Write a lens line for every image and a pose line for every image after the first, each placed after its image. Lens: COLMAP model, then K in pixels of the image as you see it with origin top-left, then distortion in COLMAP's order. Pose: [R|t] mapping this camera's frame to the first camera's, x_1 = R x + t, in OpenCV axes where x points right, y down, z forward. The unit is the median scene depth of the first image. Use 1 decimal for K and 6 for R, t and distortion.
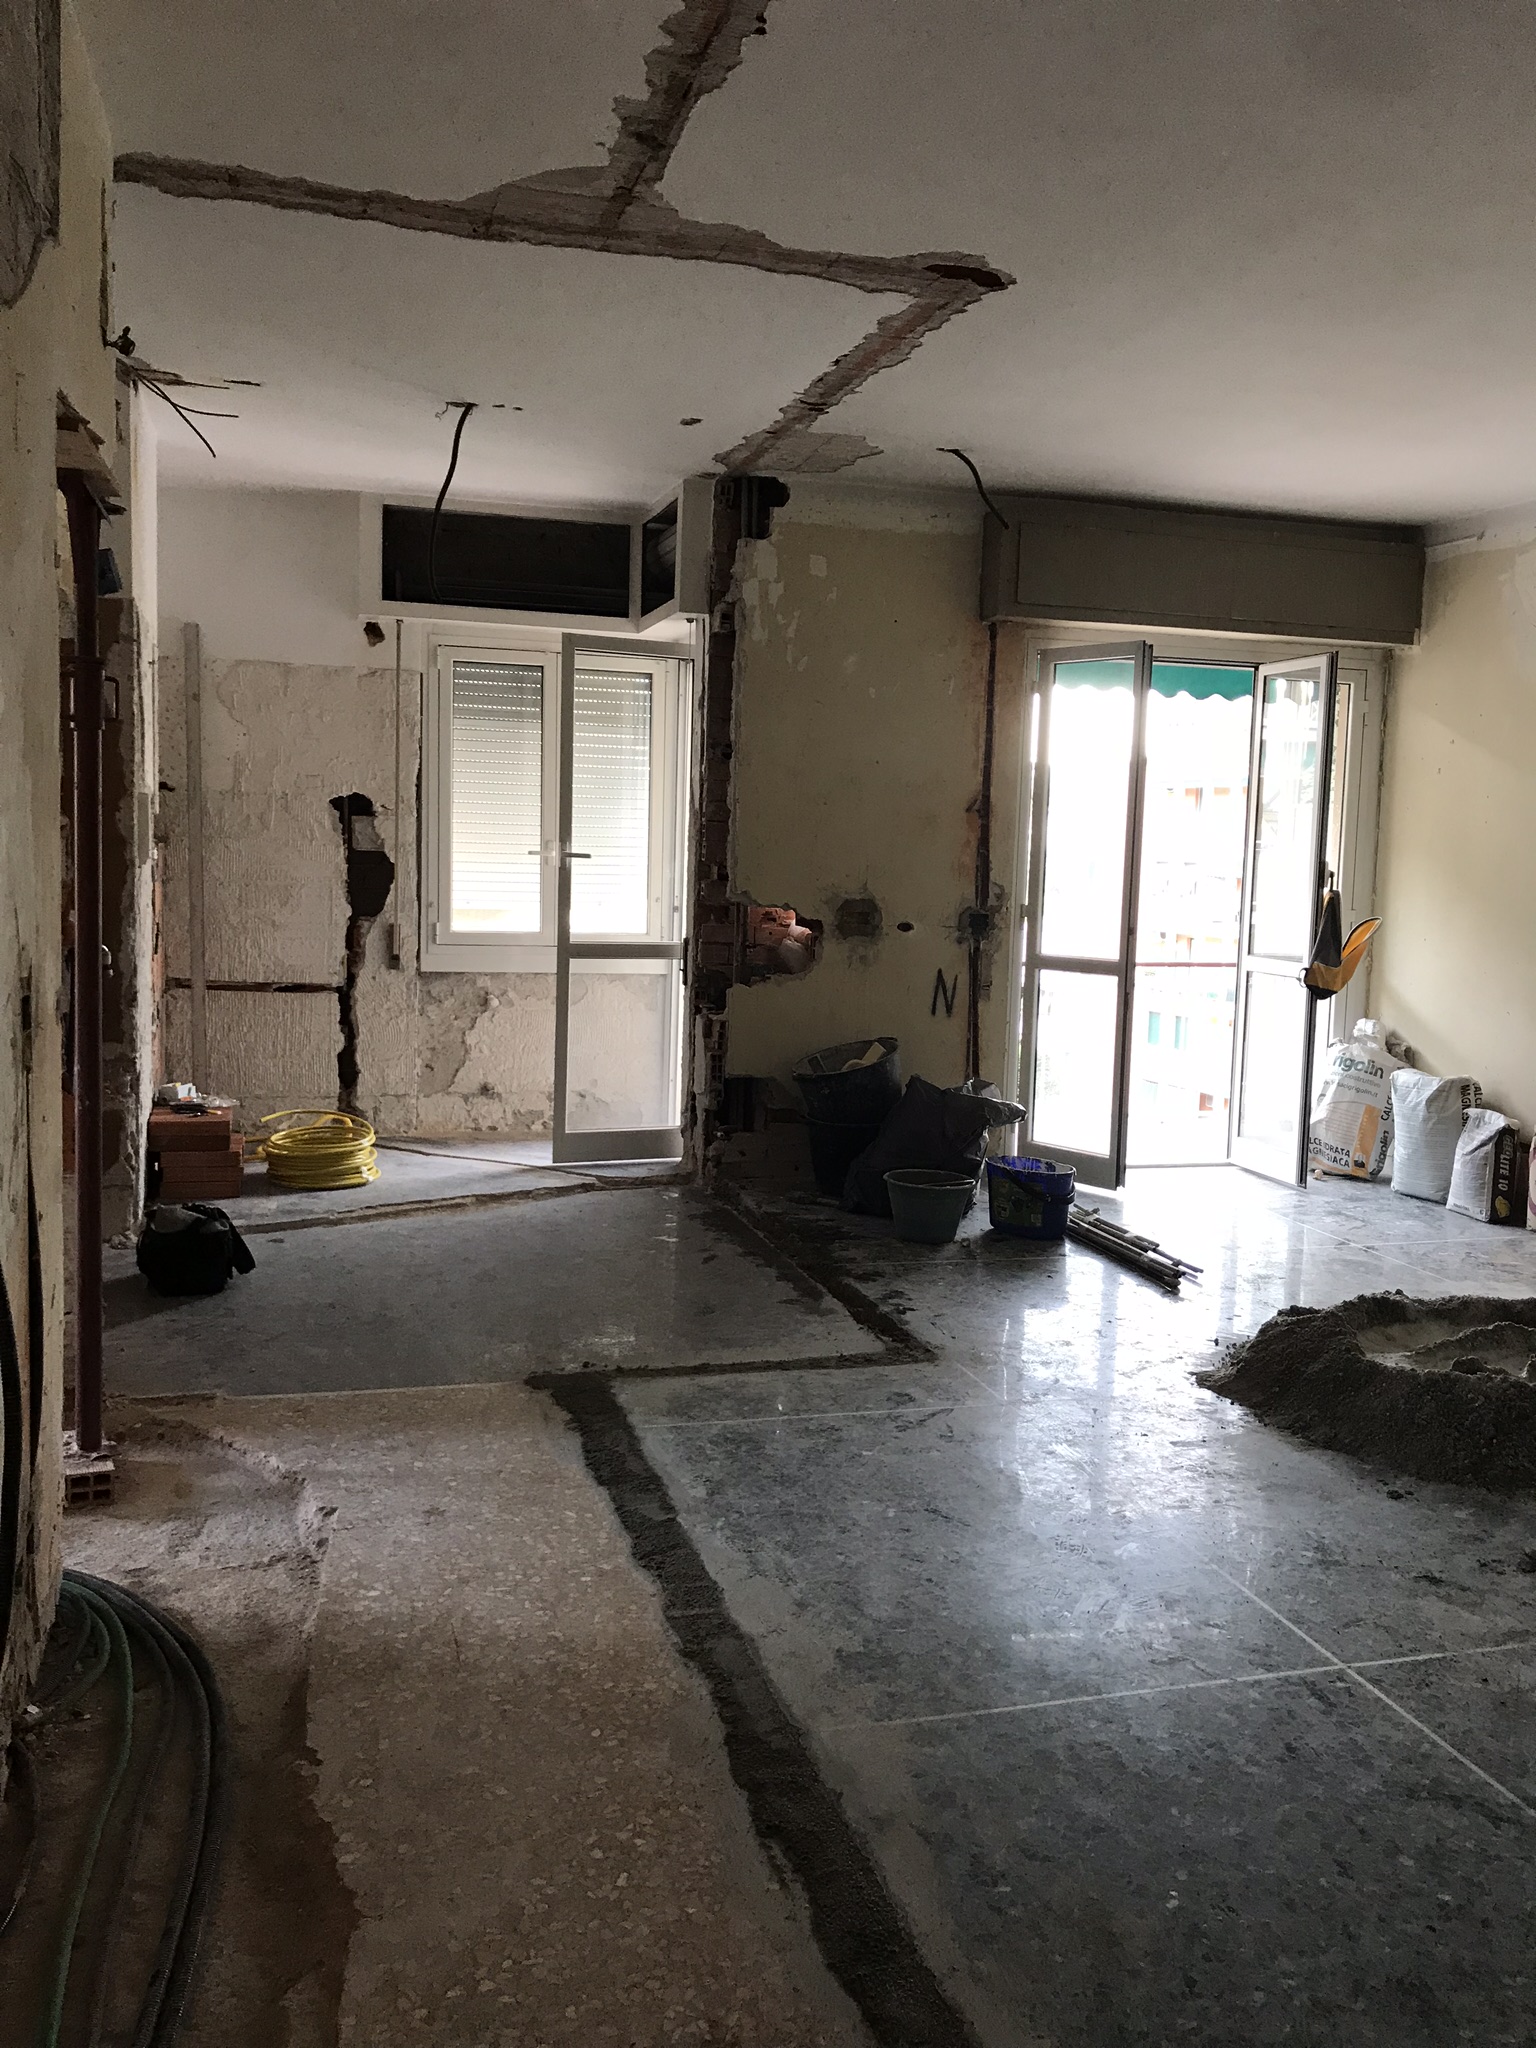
lens RADIAL K [[1673.5, 0, 773.0], [0, 1673.5, 1019.7], [0, 0, 1]] dist [0.016426, -0.038945]
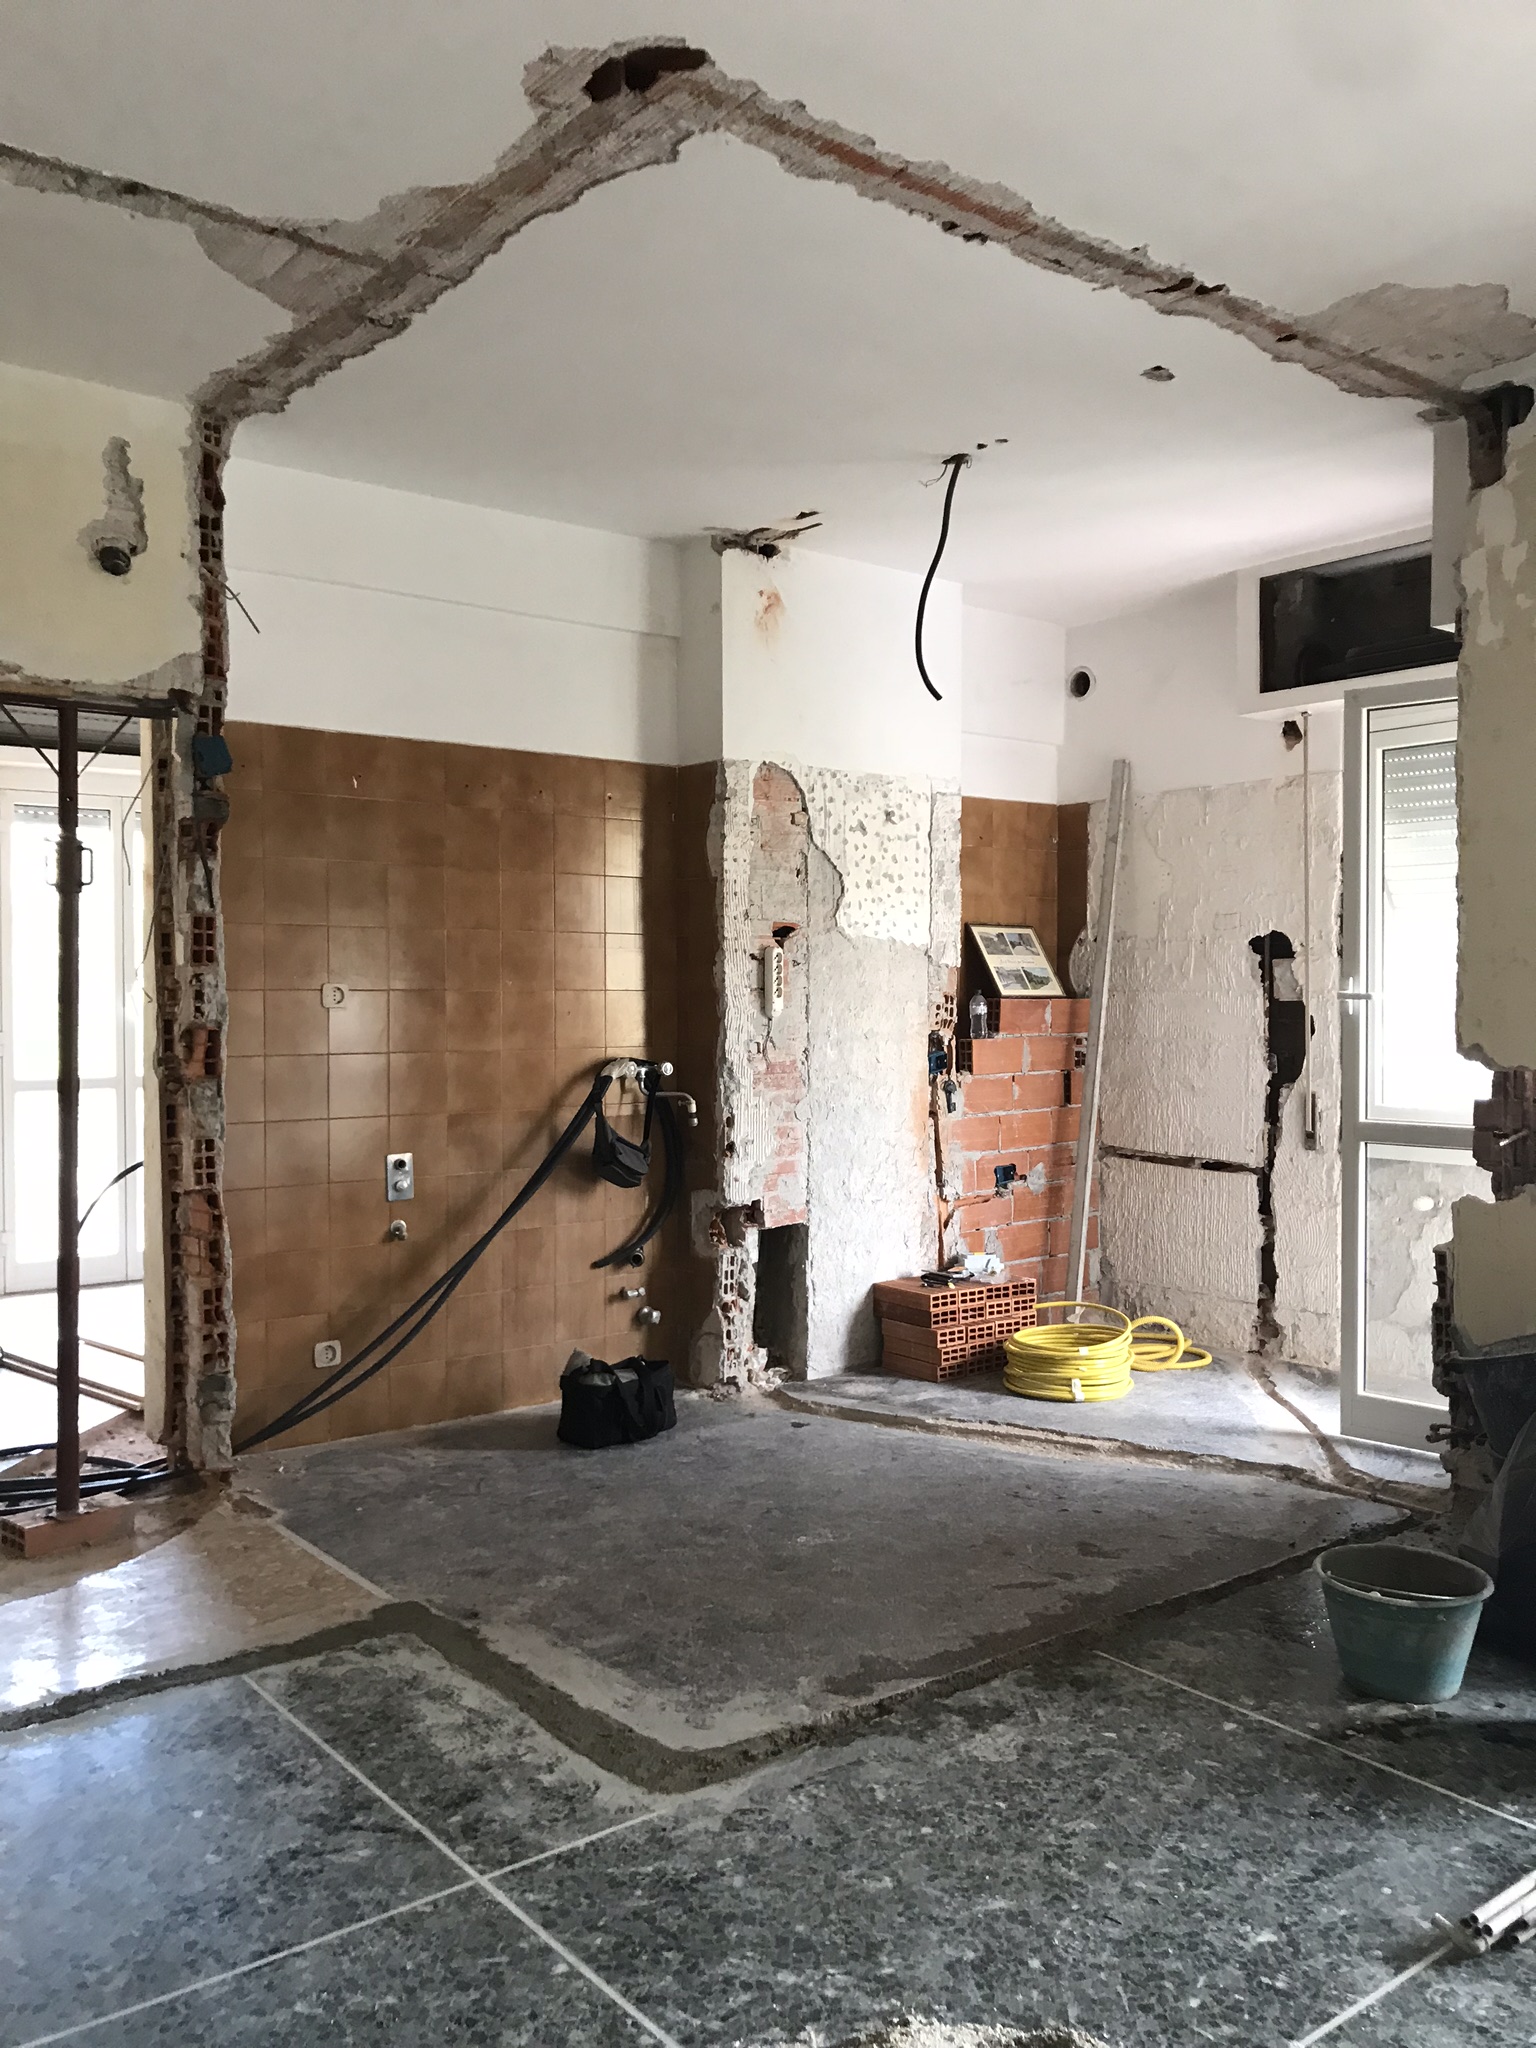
lens RADIAL K [[1673.5, 0, 780.2], [0, 1673.5, 1032.1], [0, 0, 1]] dist [0.016426, -0.038945]
pose [[0.383069, -0.011362, -0.923650, 0.445999], [-0.082724, 0.995485, -0.046554, -0.030990], [0.920008, 0.094241, 0.380400, 0.513484]]
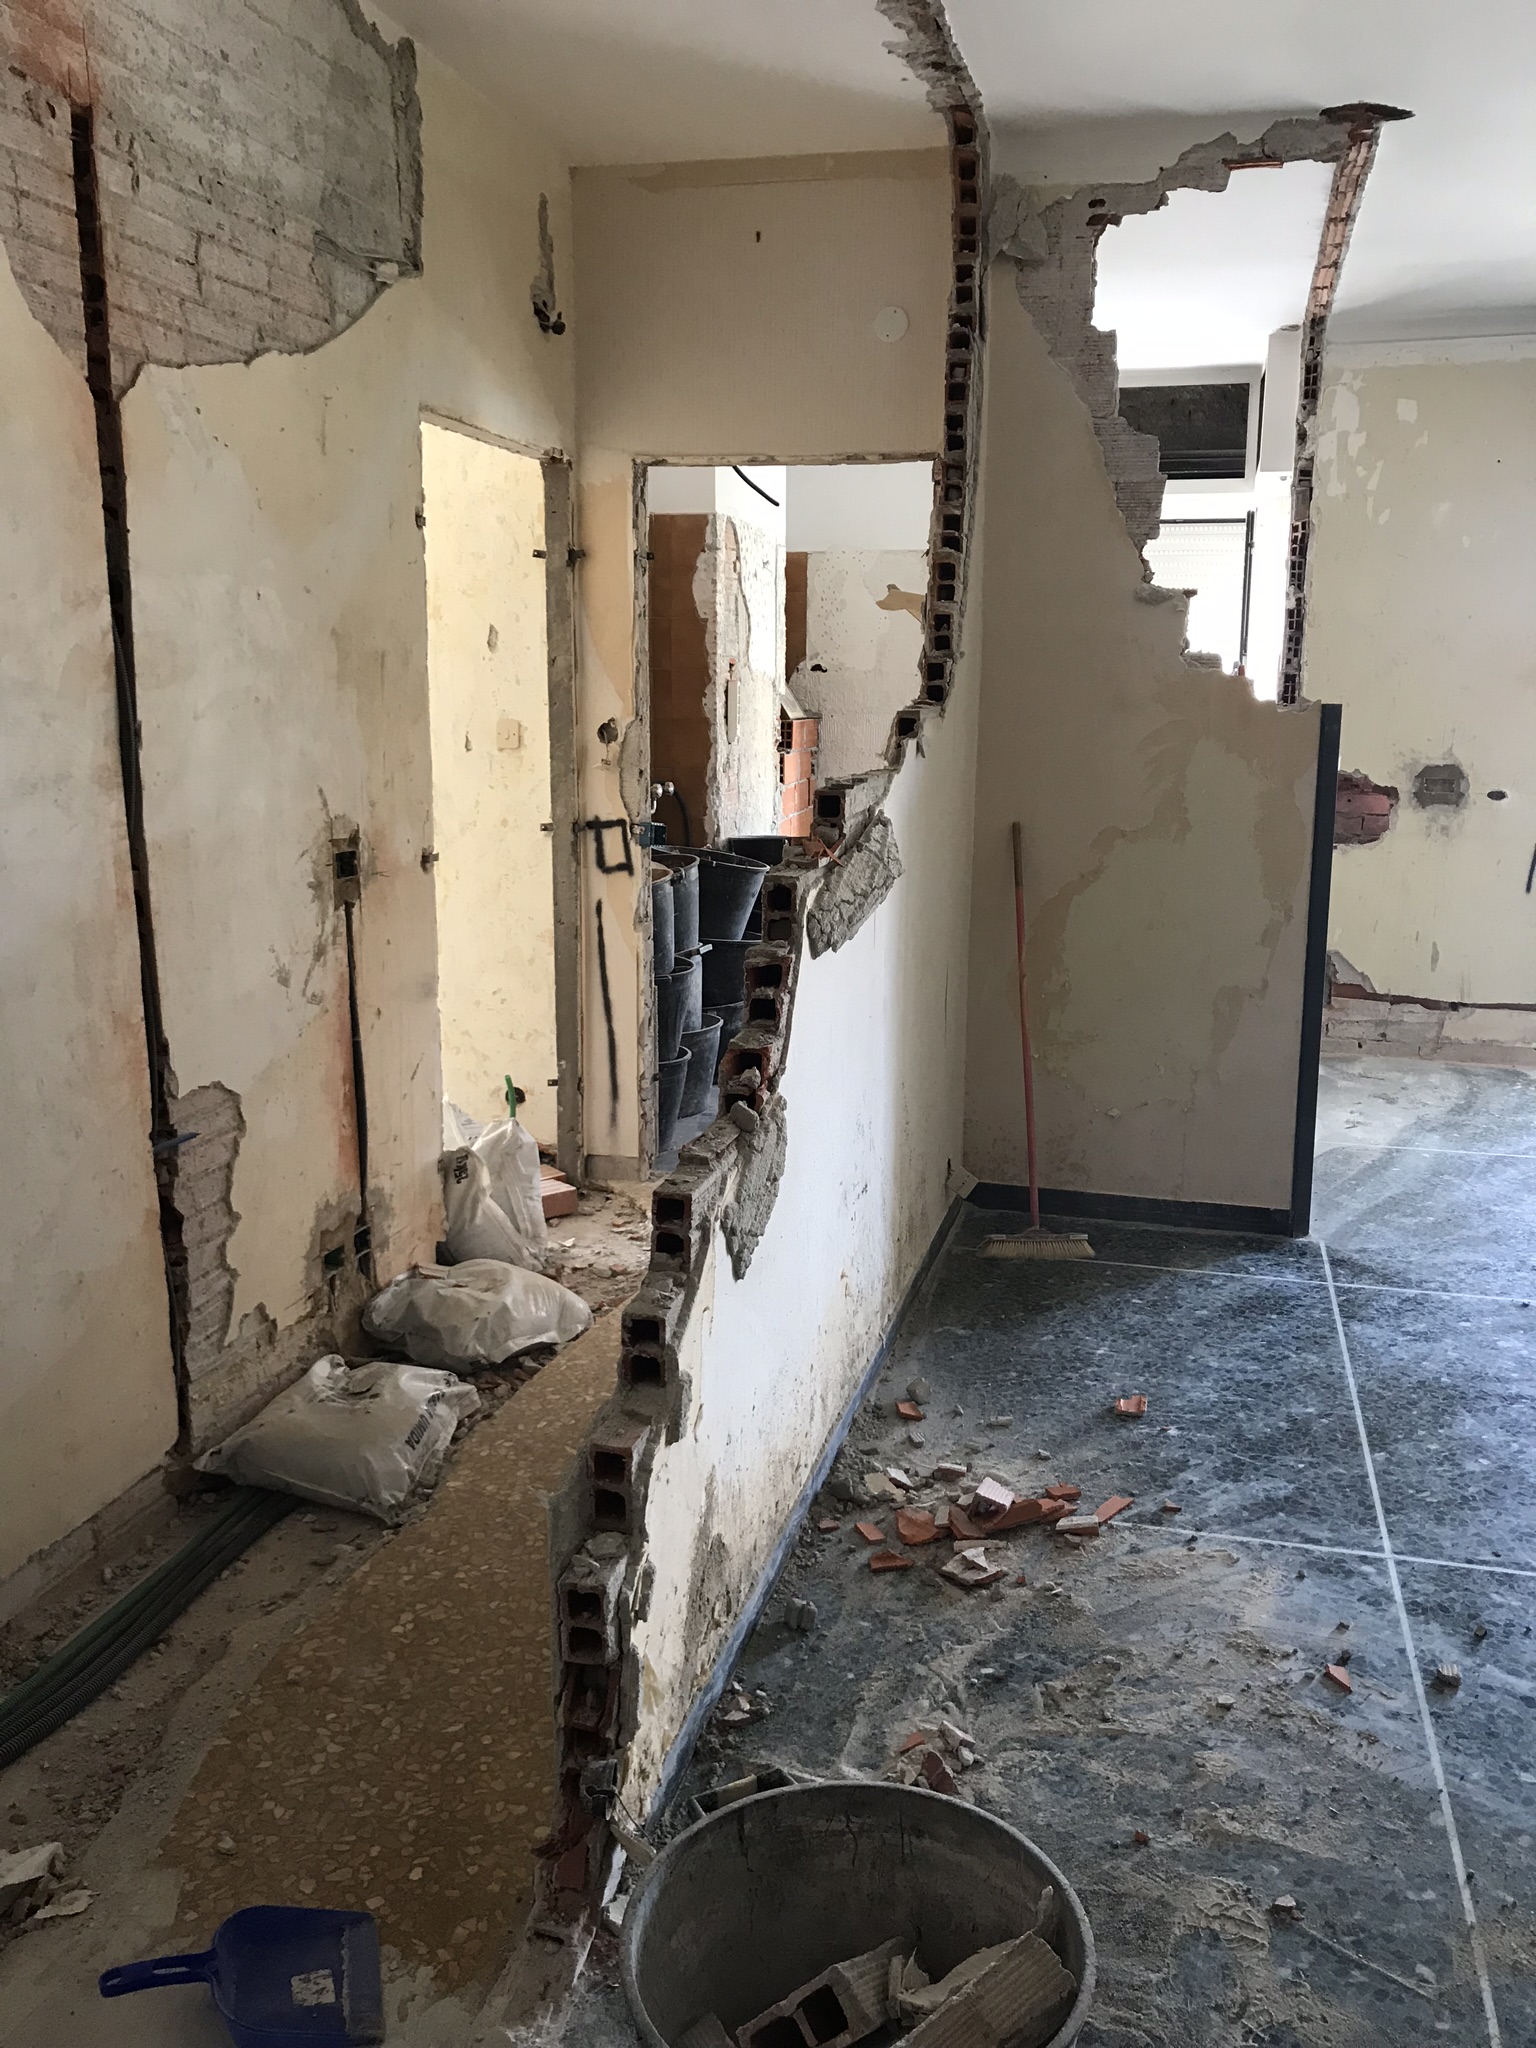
lens RADIAL K [[1673.5, 0, 784.9], [0, 1673.5, 1009.9], [0, 0, 1]] dist [0.016426, -0.038945]
pose [[0.867435, 0.068833, -0.492767, 0.204446], [-0.030162, 0.995838, 0.086009, -0.004913], [0.496636, -0.059744, 0.865900, -0.010763]]
